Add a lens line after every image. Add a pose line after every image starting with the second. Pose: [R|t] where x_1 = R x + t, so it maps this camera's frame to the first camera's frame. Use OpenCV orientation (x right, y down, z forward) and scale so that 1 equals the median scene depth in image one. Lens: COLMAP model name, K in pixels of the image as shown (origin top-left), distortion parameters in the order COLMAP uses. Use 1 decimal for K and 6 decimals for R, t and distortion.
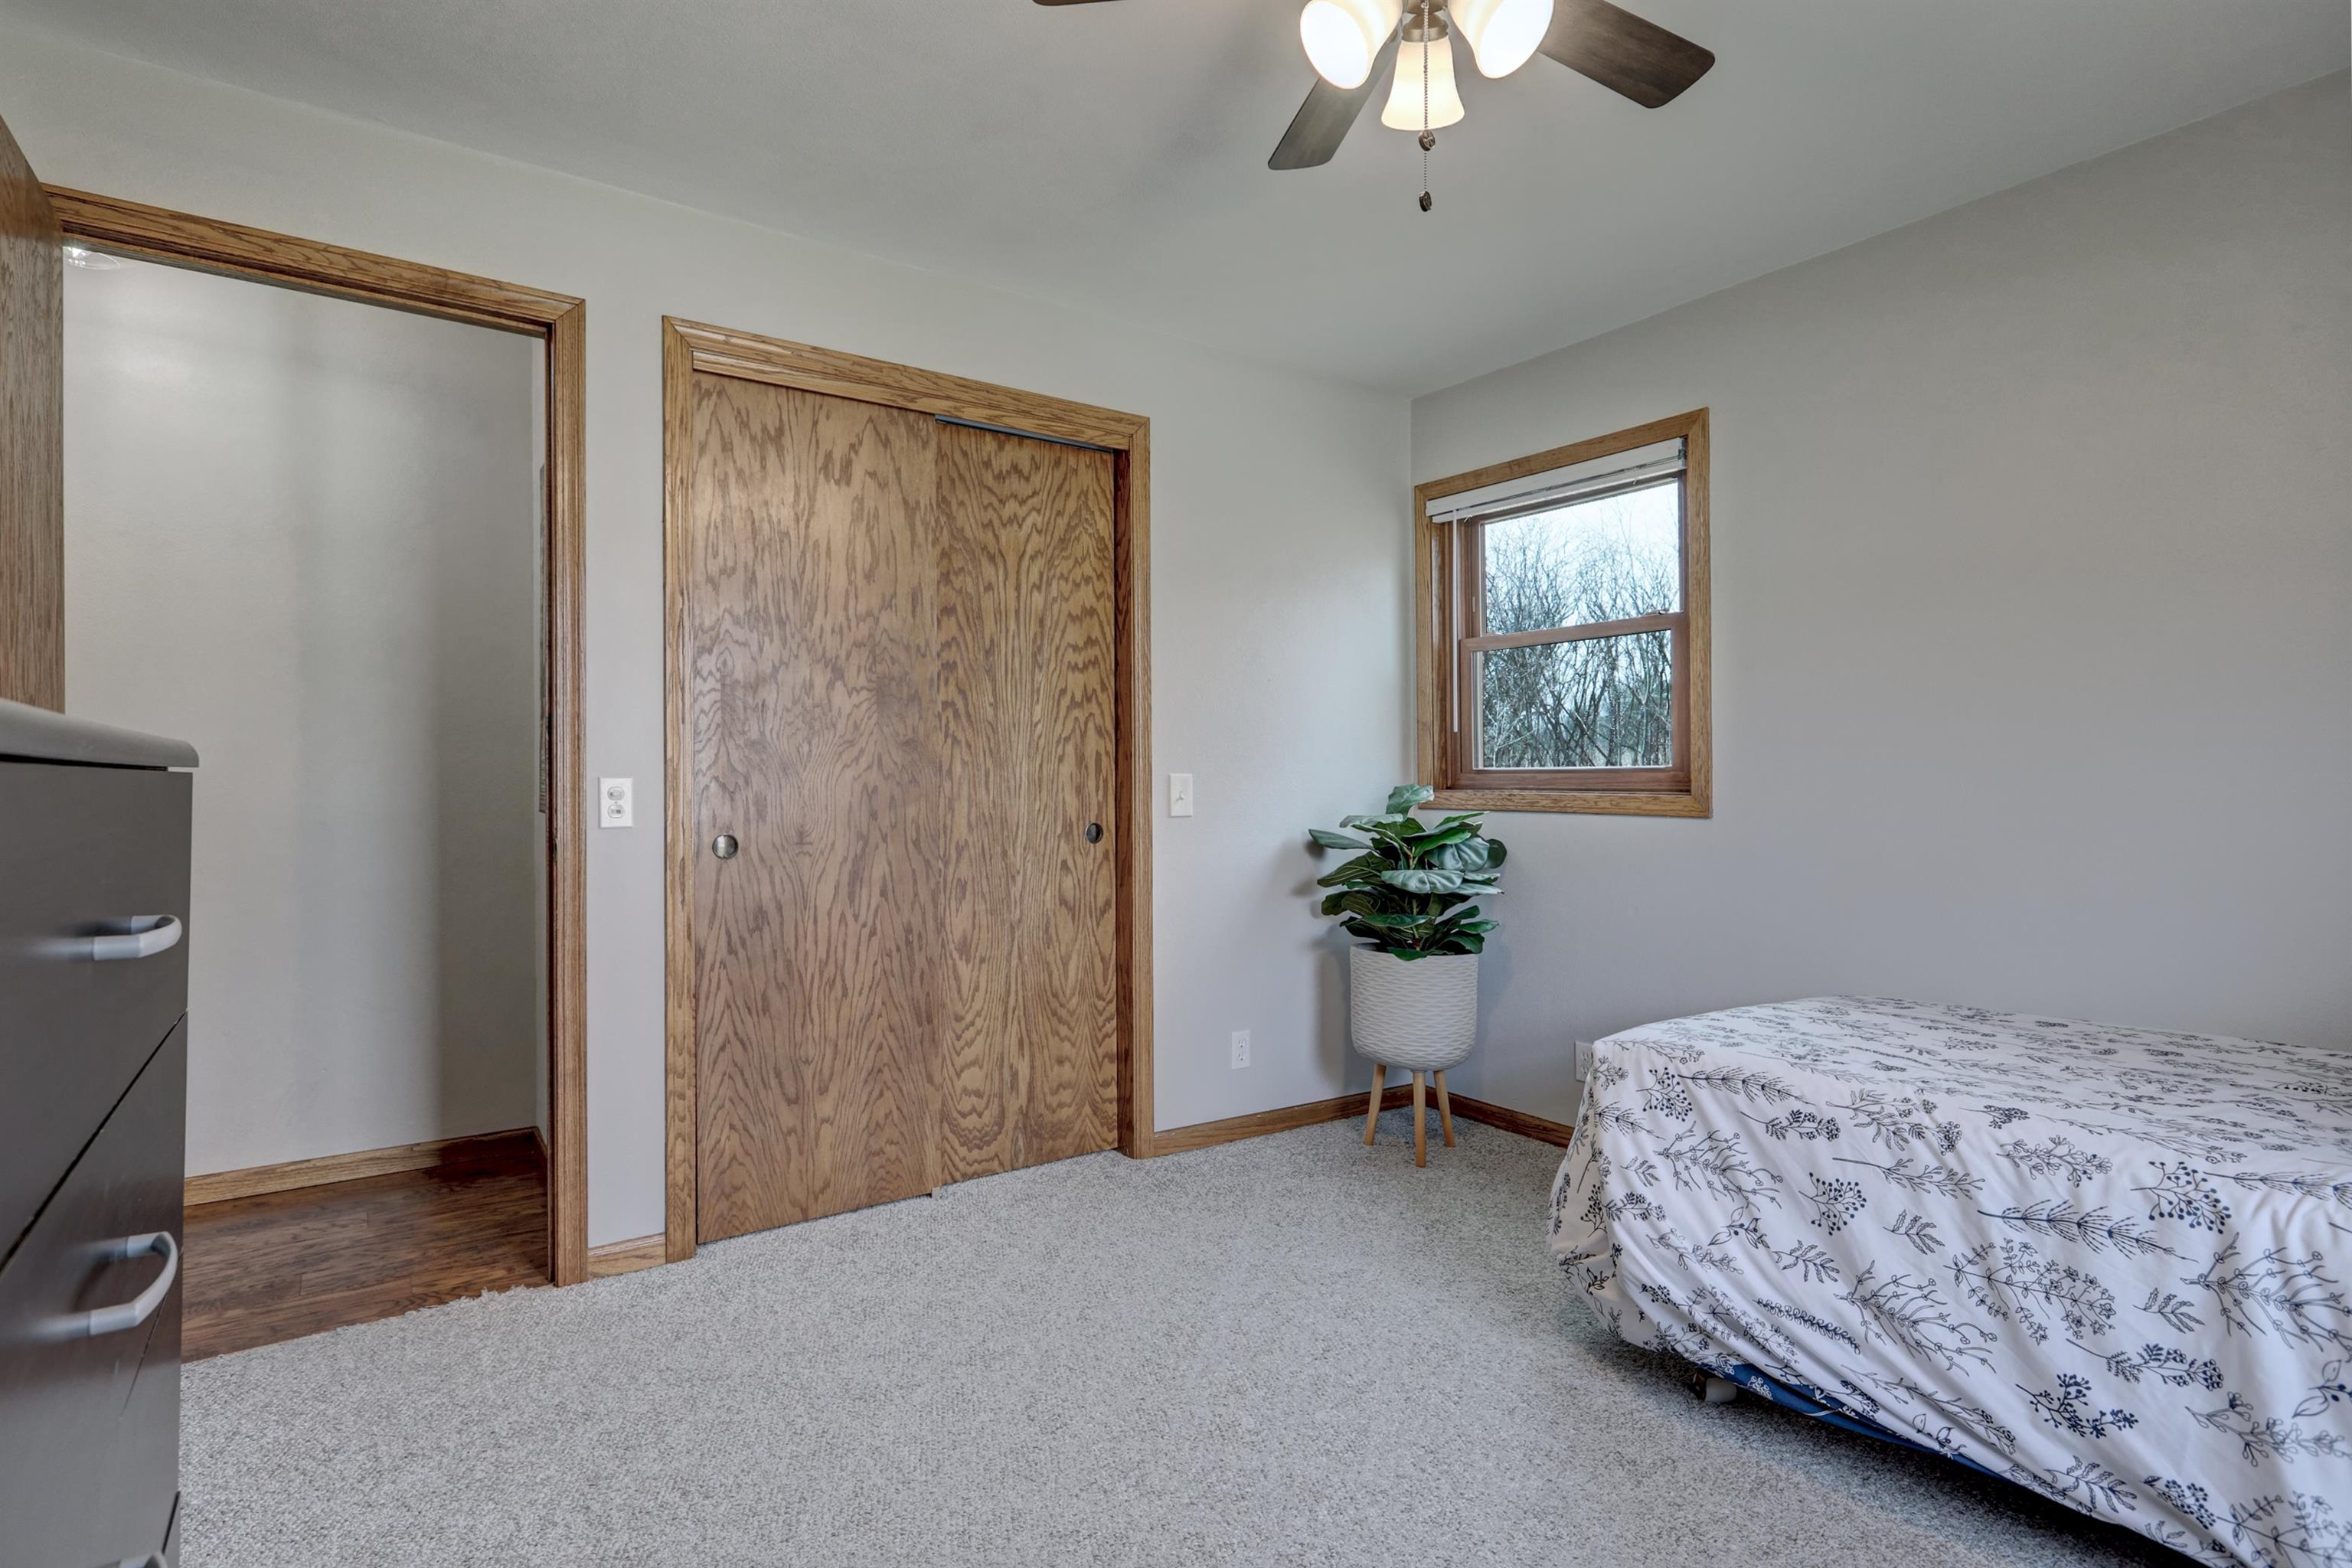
lens RADIAL K [[1184.3, 0, 1176.0], [0, 1184.3, 784.0], [0, 0, 1]] dist [-0.001583, 0.000398]
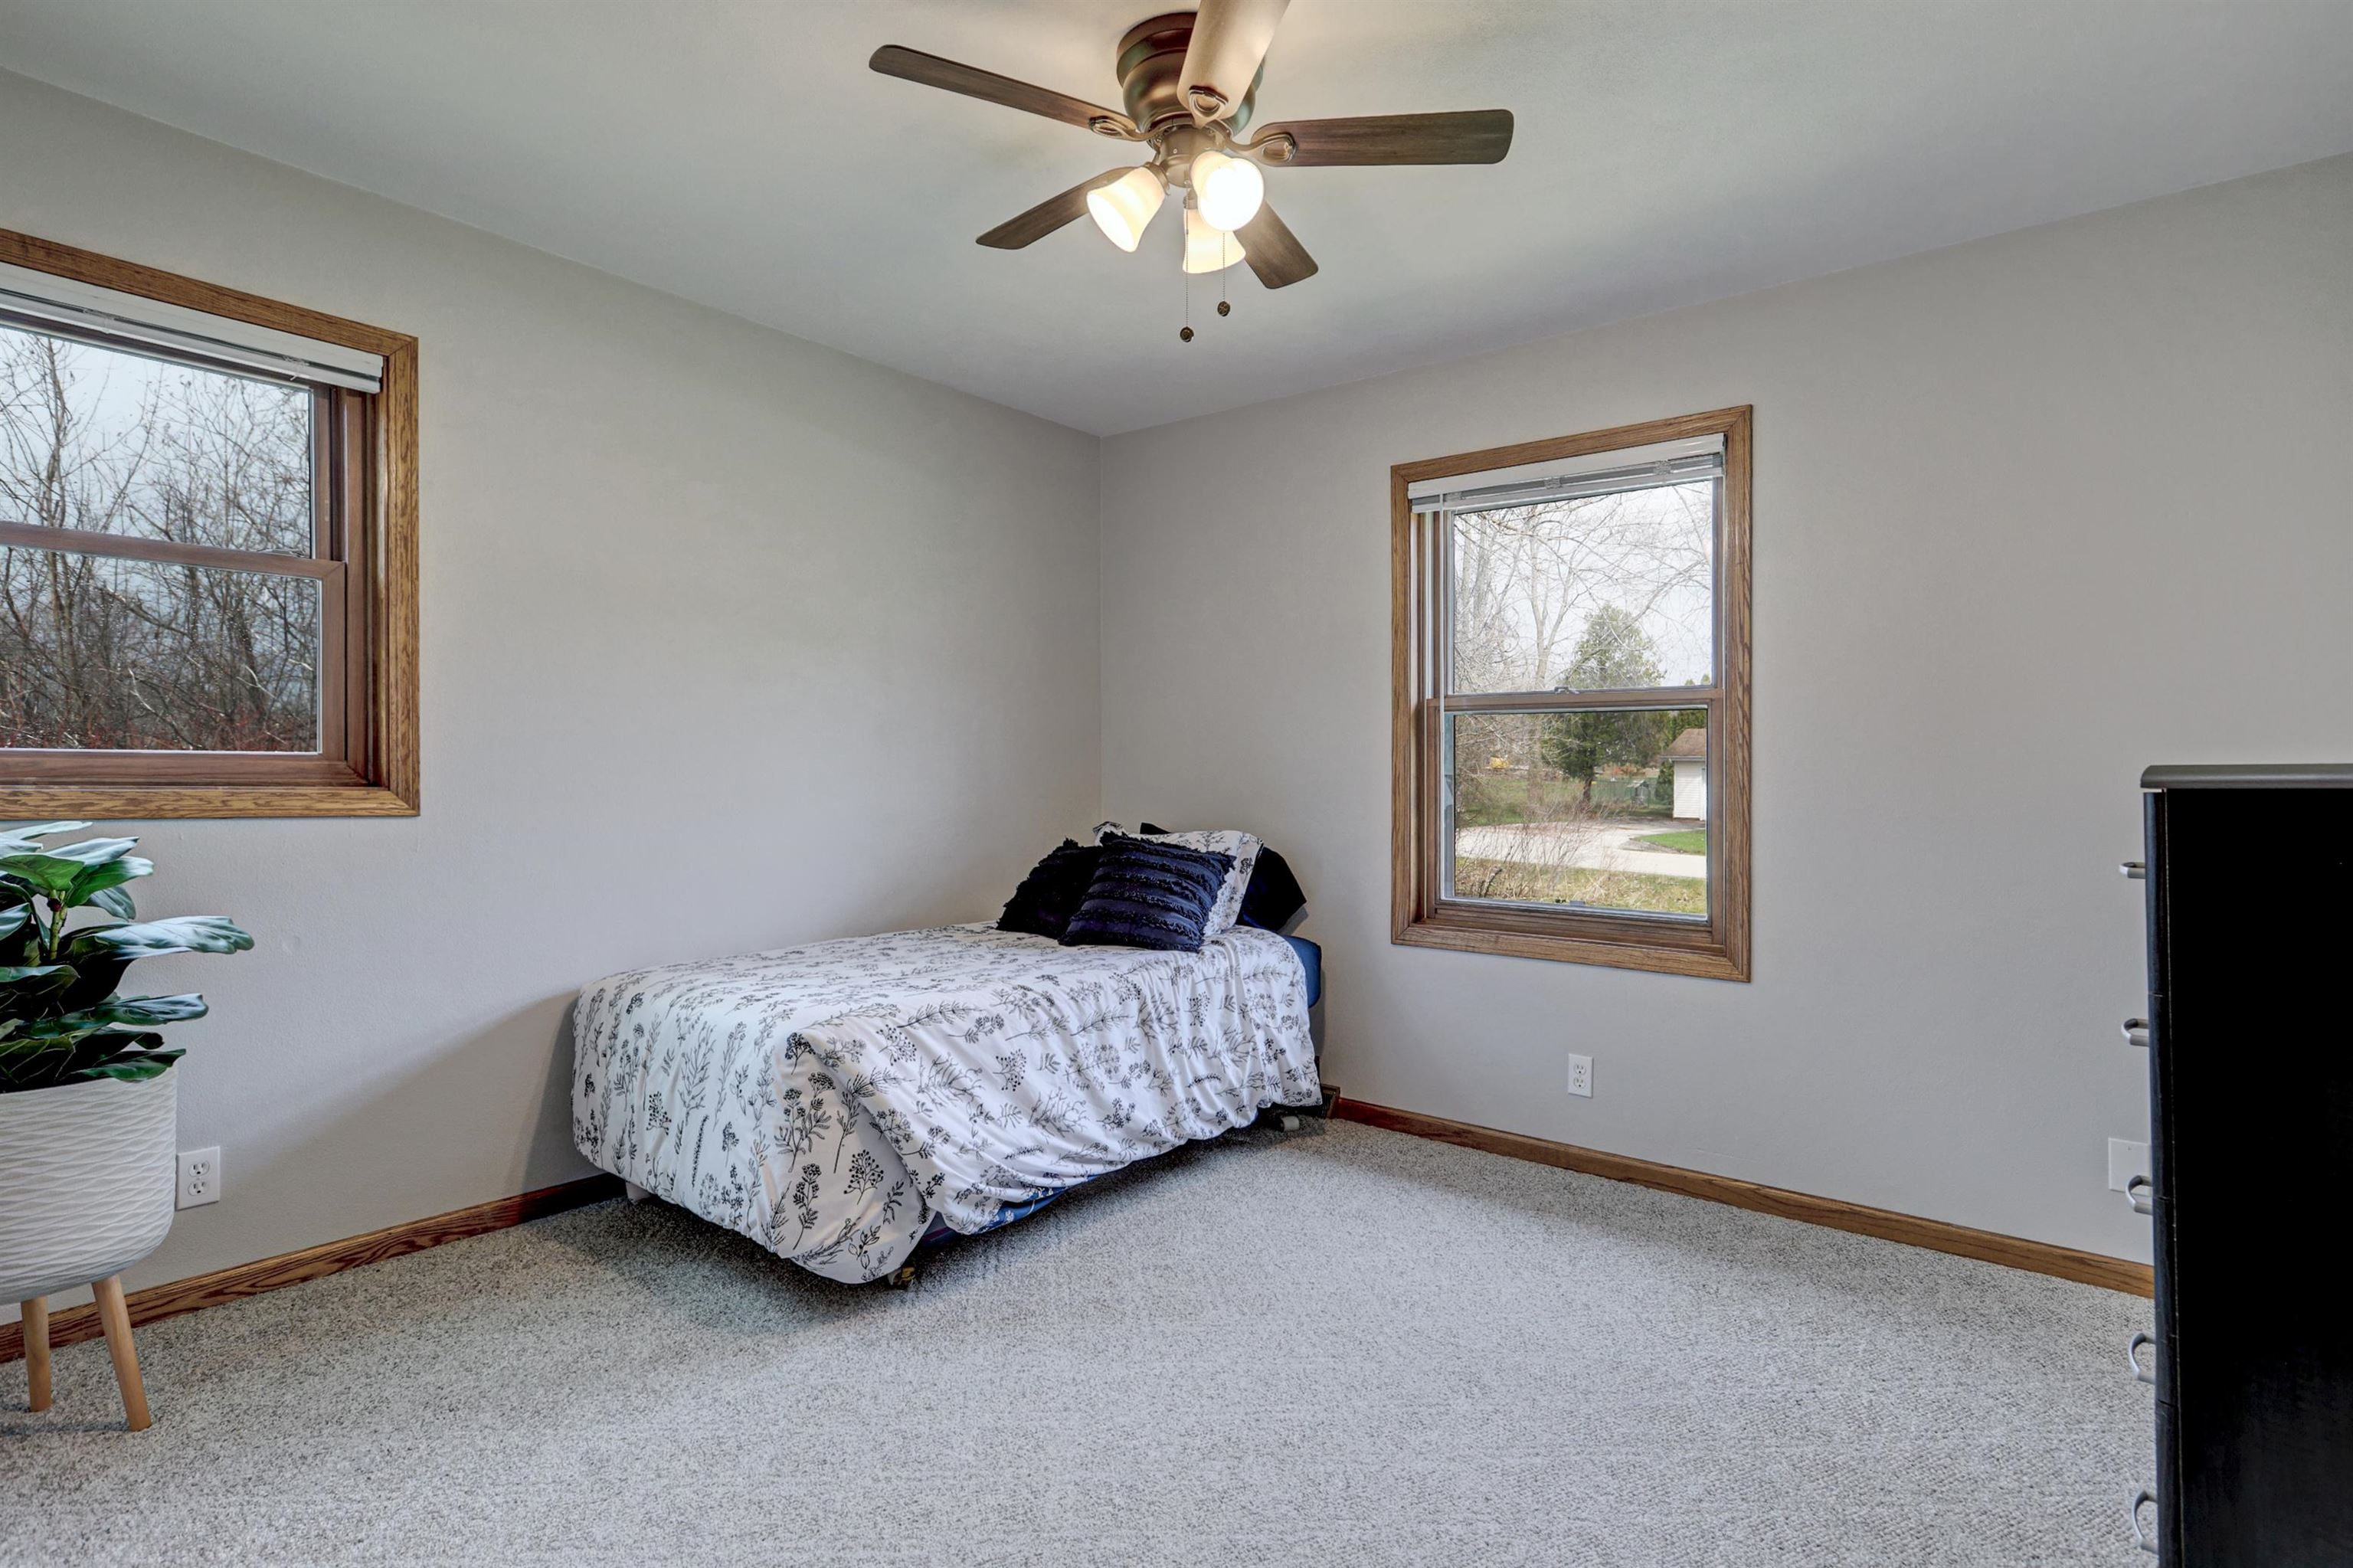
lens RADIAL K [[1184.9, 0, 1176.5], [0, 1184.9, 784.0], [0, 0, 1]] dist [-0.001583, 0.000398]
pose [[-0.277304, -0.003567, 0.960776, -0.908005], [-0.005096, 0.999985, 0.002241, -0.000679], [-0.960769, -0.004274, -0.277318, 1.223660]]
